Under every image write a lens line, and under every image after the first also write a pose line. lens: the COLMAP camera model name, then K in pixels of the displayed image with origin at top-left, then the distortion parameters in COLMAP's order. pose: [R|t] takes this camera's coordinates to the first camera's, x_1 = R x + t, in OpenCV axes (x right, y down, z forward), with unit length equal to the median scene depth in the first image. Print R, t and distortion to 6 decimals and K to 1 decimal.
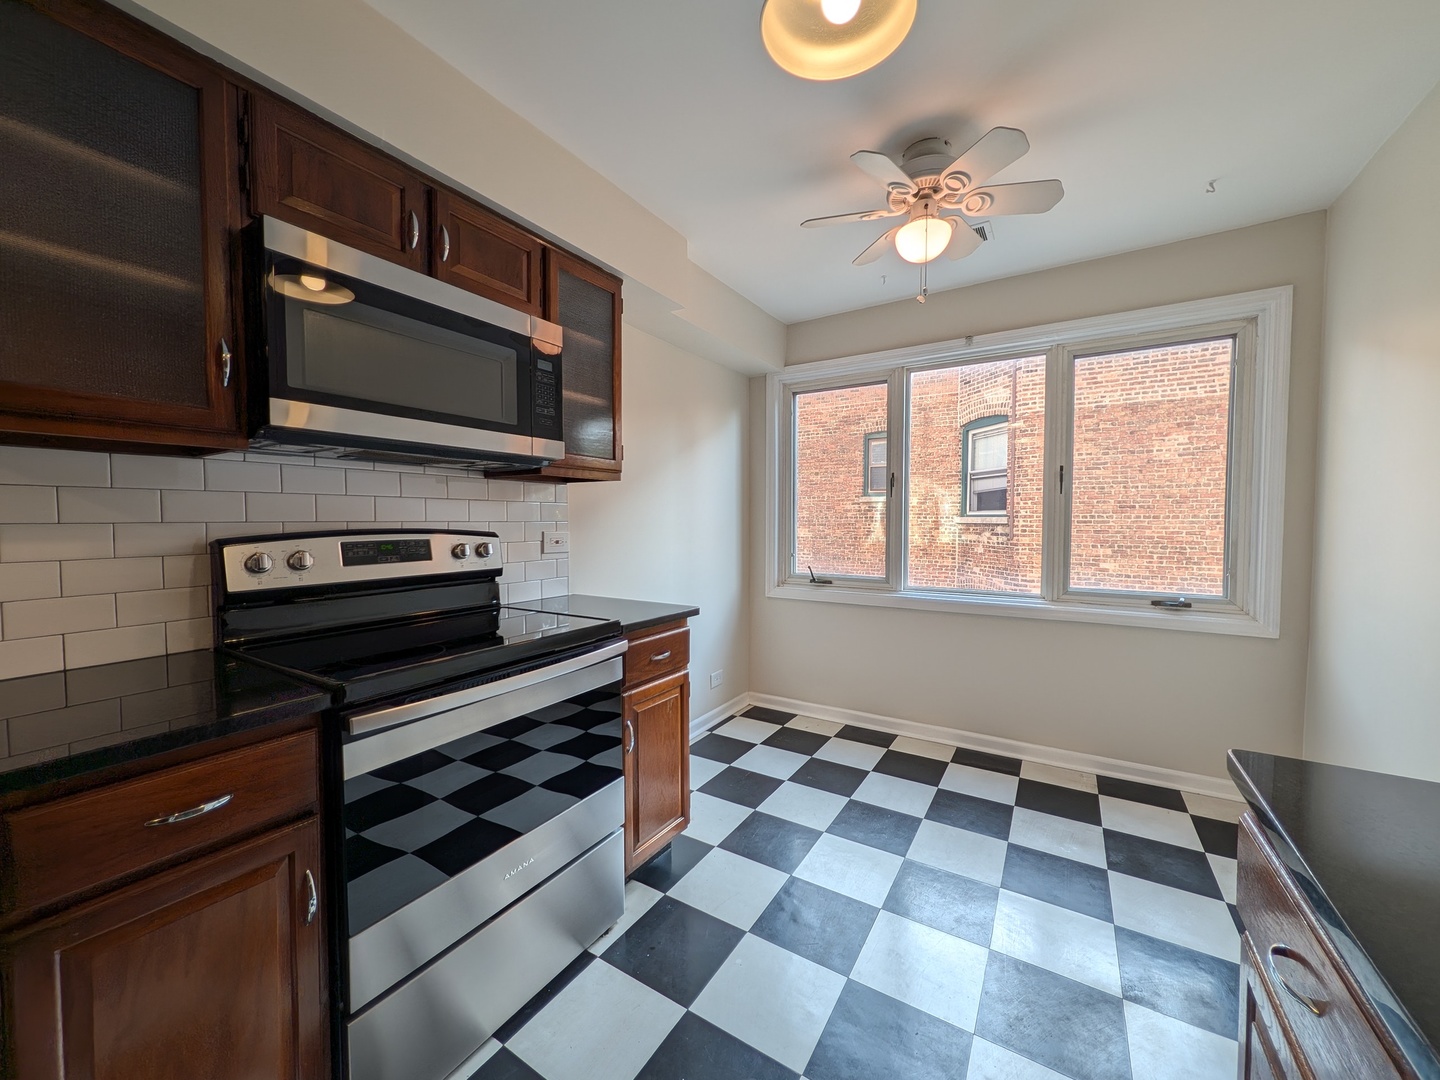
lens RADIAL K [[550.7, 0, 715.9], [0, 550.7, 538.8], [0, 0, 1]] dist [0.002181, 0.000195]
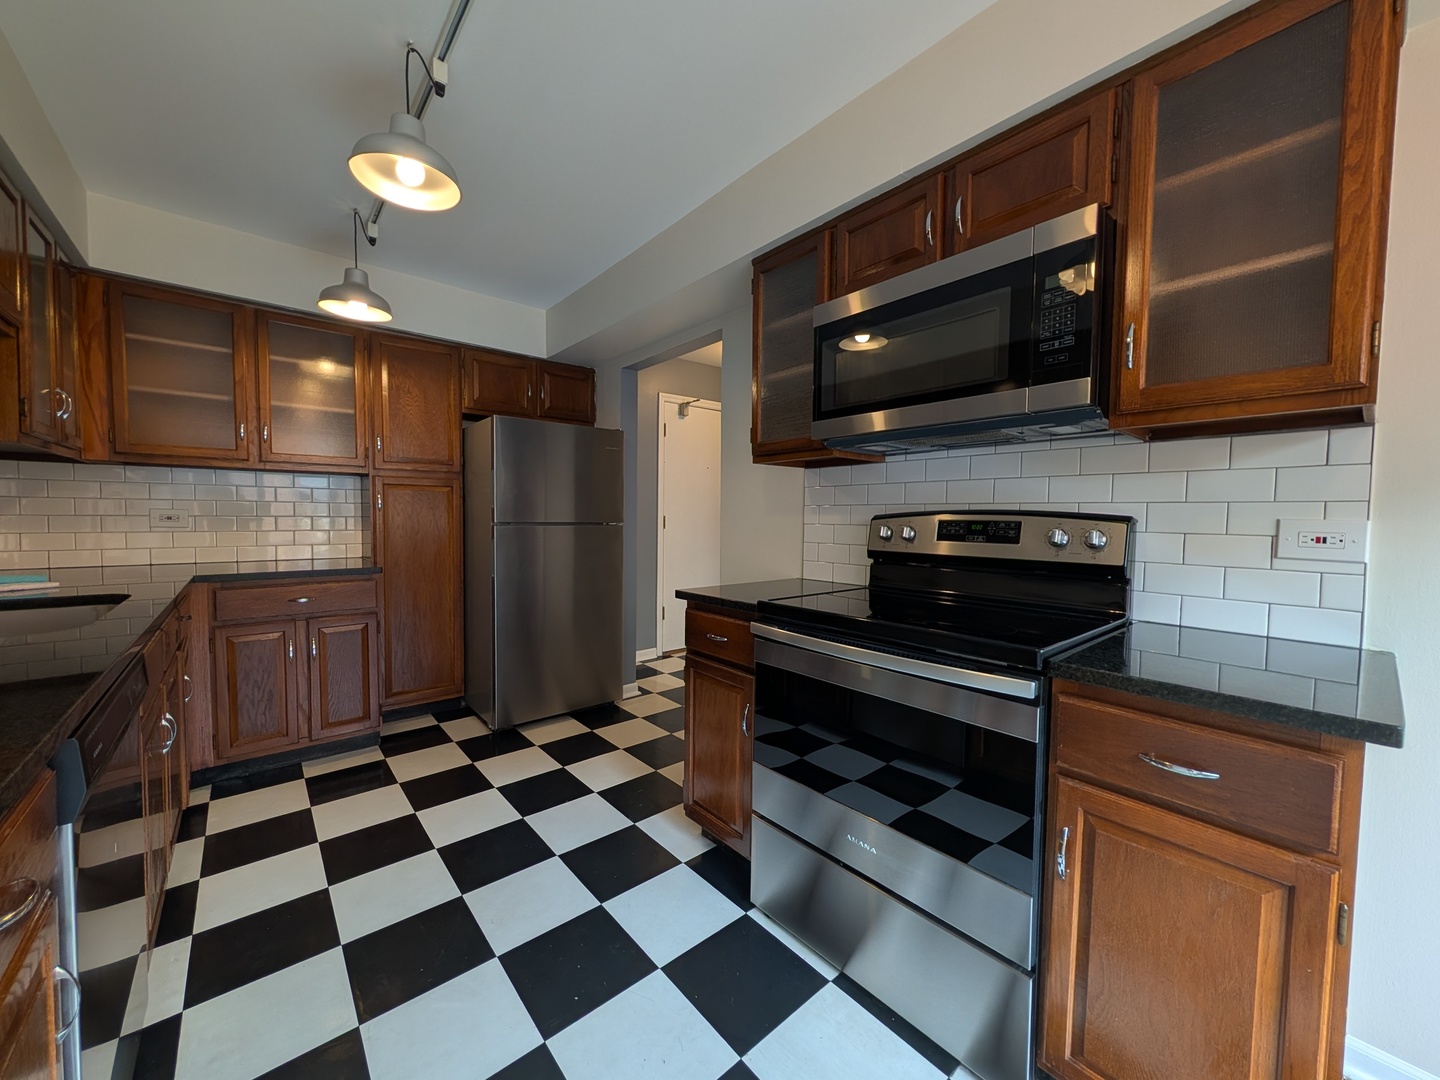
lens RADIAL K [[550.7, 0, 715.9], [0, 550.7, 538.8], [0, 0, 1]] dist [0.002181, 0.000195]
pose [[-0.294642, 0.037603, -0.954868, 0.520891], [-0.046608, 0.997471, 0.053663, 0.004275], [0.954471, 0.060316, -0.292144, 0.805057]]
